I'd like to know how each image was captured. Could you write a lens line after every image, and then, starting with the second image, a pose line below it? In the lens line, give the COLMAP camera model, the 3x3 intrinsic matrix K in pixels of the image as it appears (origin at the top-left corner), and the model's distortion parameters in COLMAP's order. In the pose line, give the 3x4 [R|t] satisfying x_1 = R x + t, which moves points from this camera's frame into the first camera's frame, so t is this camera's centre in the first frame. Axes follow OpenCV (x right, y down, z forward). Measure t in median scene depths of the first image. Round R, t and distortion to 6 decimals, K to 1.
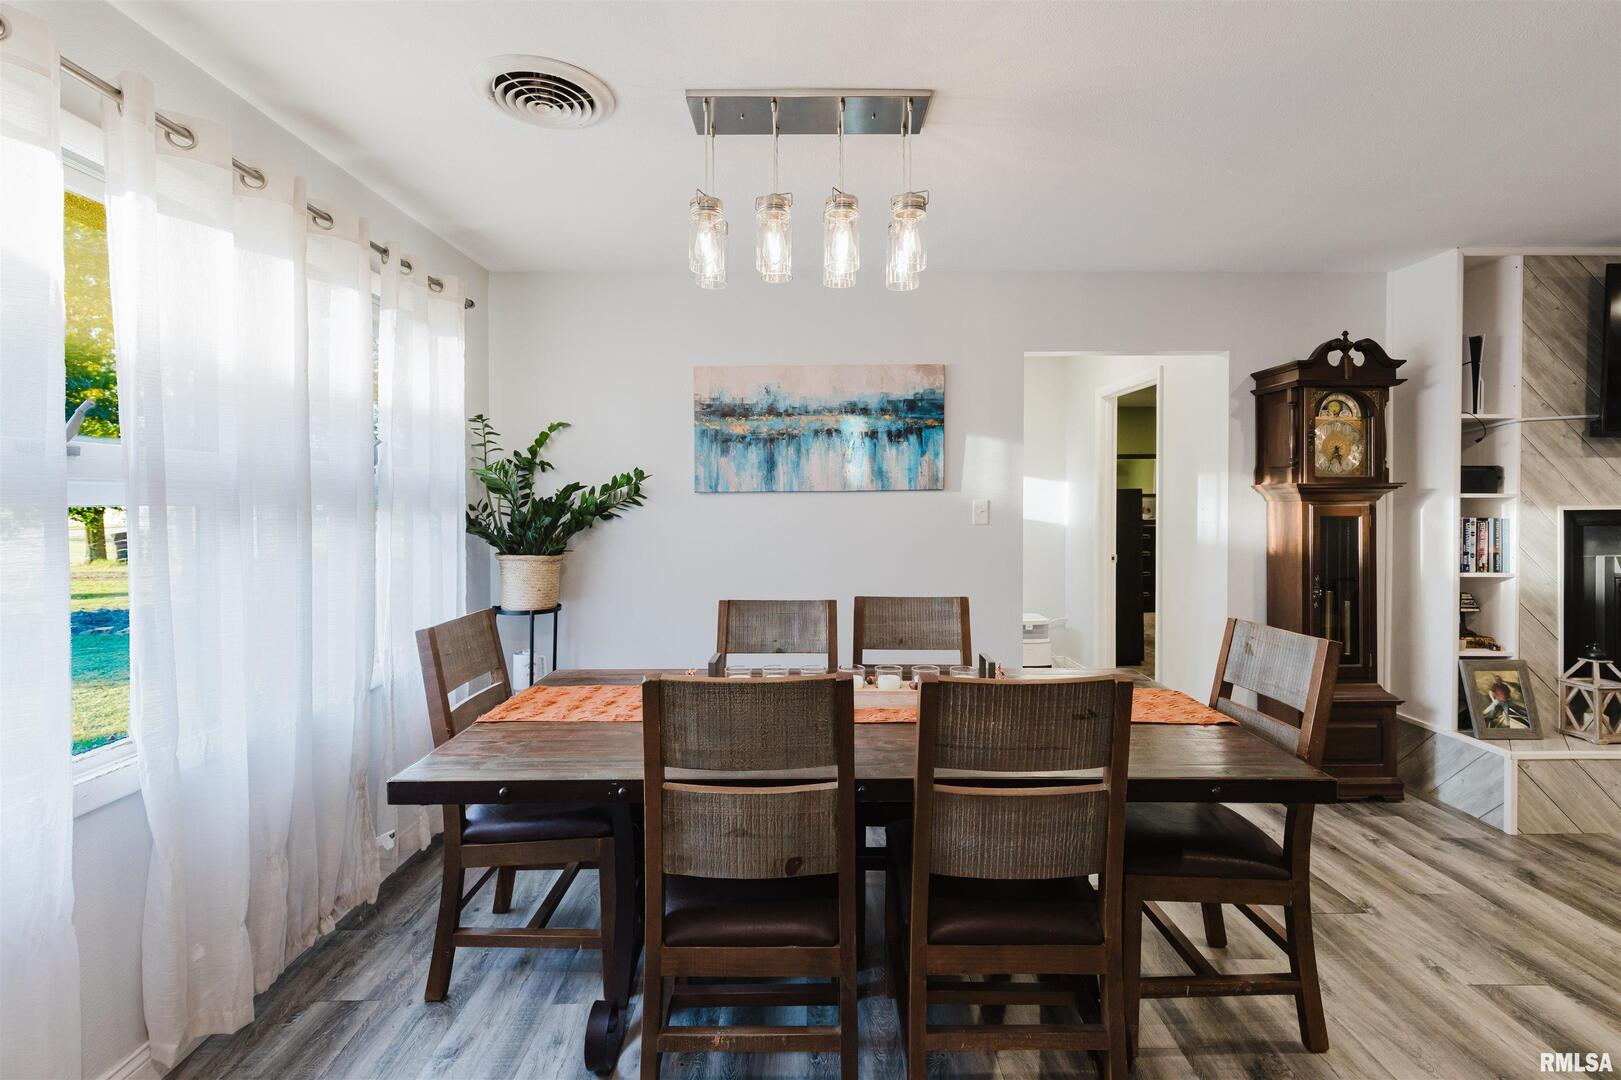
lens RADIAL K [[744.8, 0, 822.8], [0, 744.8, 500.3], [0, 0, 1]] dist [0.012781, -0.000991]
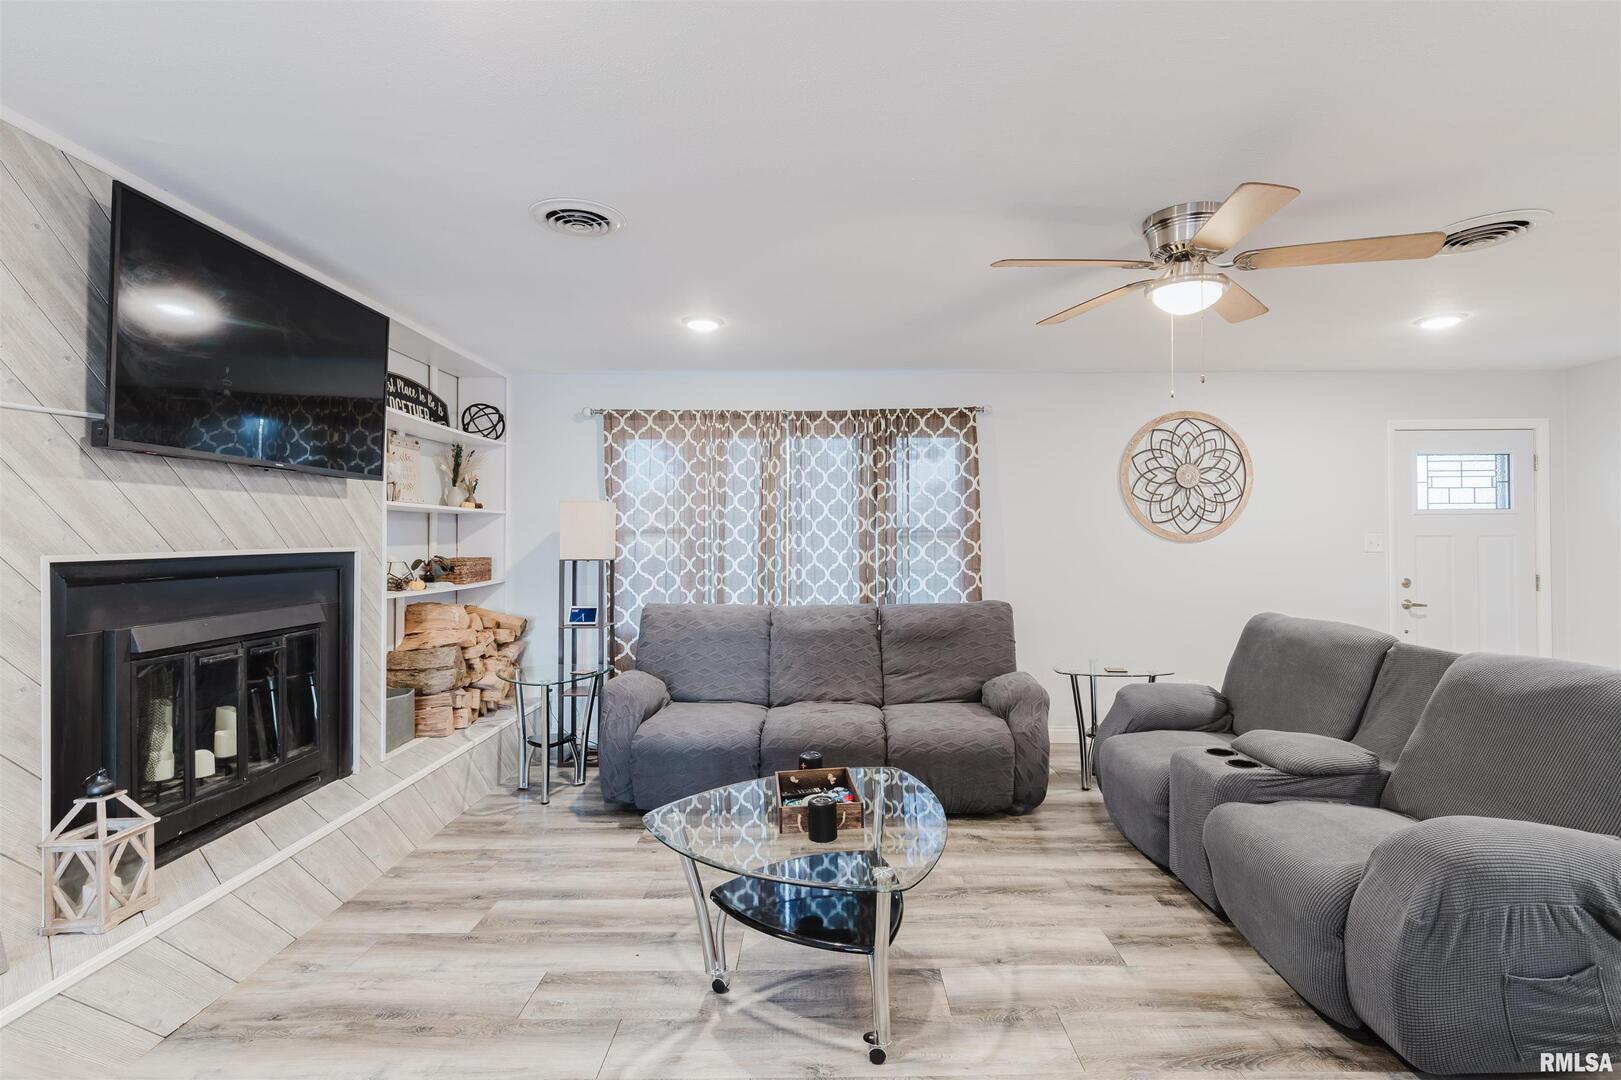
lens RADIAL K [[744.8, 0, 815.1], [0, 744.8, 538.0], [0, 0, 1]] dist [0.012781, -0.000991]
pose [[0.011671, 0.004561, 0.999921, 0.383639], [0.007107, 0.999964, -0.004644, 0.000742], [-0.999907, 0.007160, 0.011638, 0.377656]]
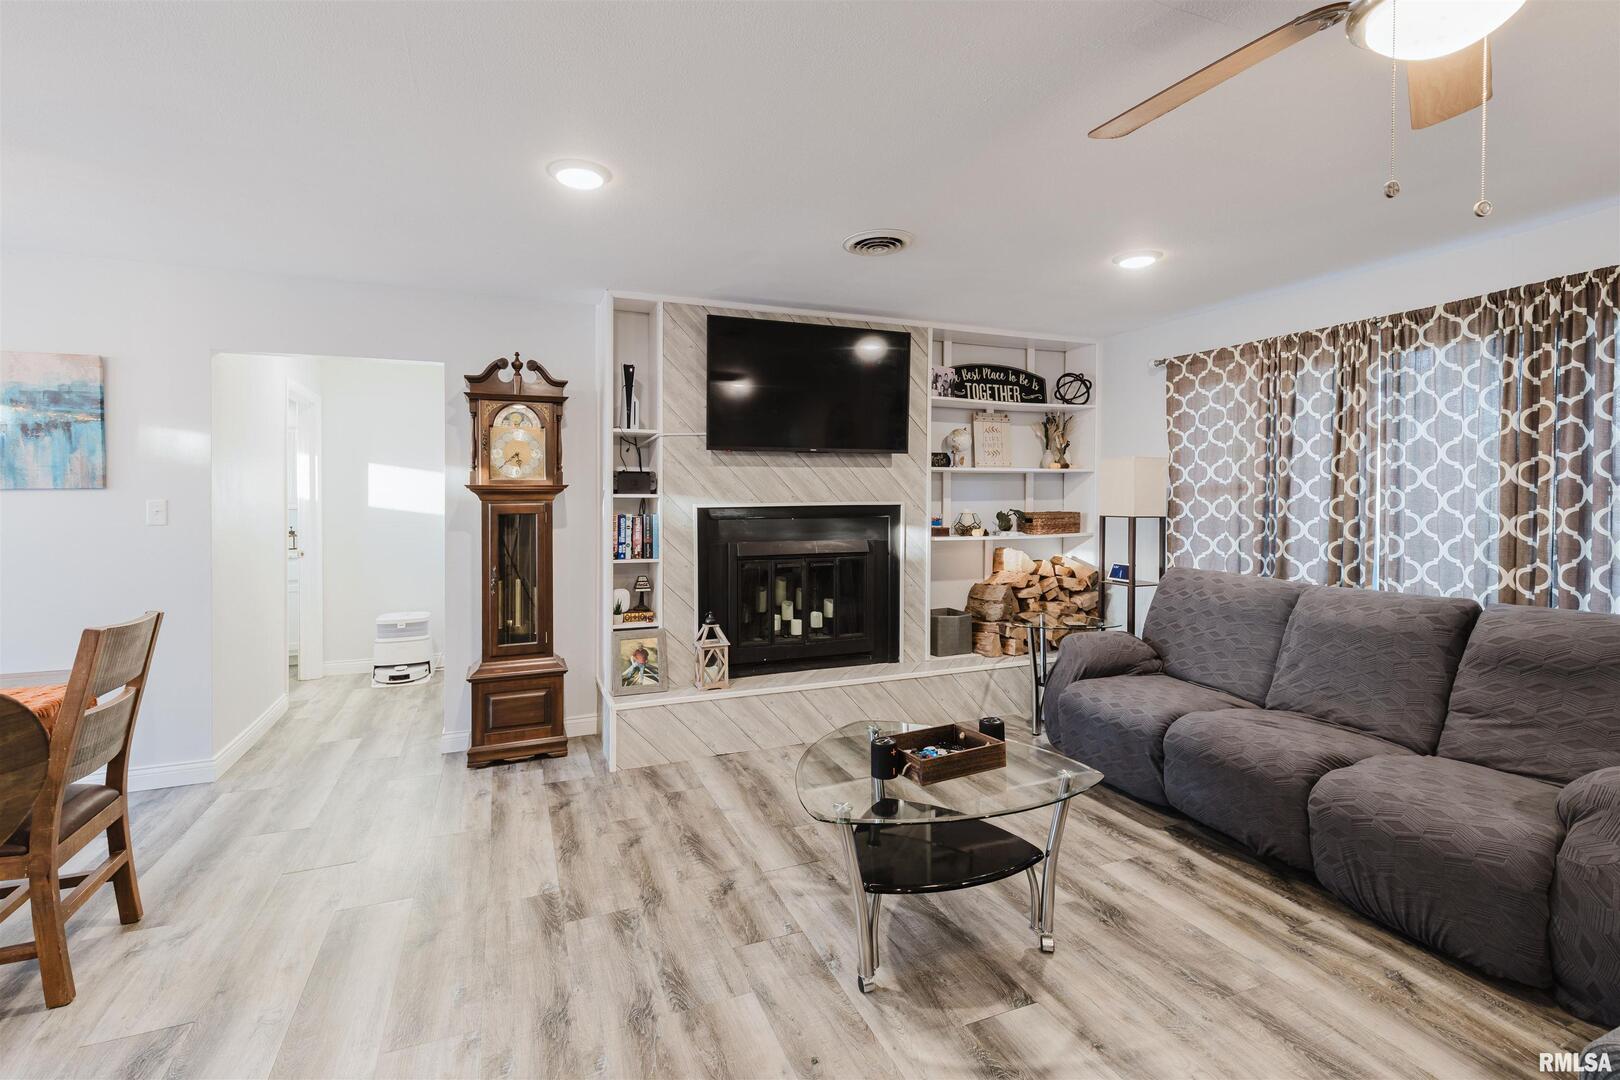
lens RADIAL K [[744.3, 0, 804.4], [0, 744.3, 501.2], [0, 0, 1]] dist [0.012781, -0.000991]
pose [[0.932484, -0.001631, 0.361207, 0.701233], [0.000284, 0.999993, 0.003783, -0.001987], [-0.361210, -0.003425, 0.932478, -0.224882]]
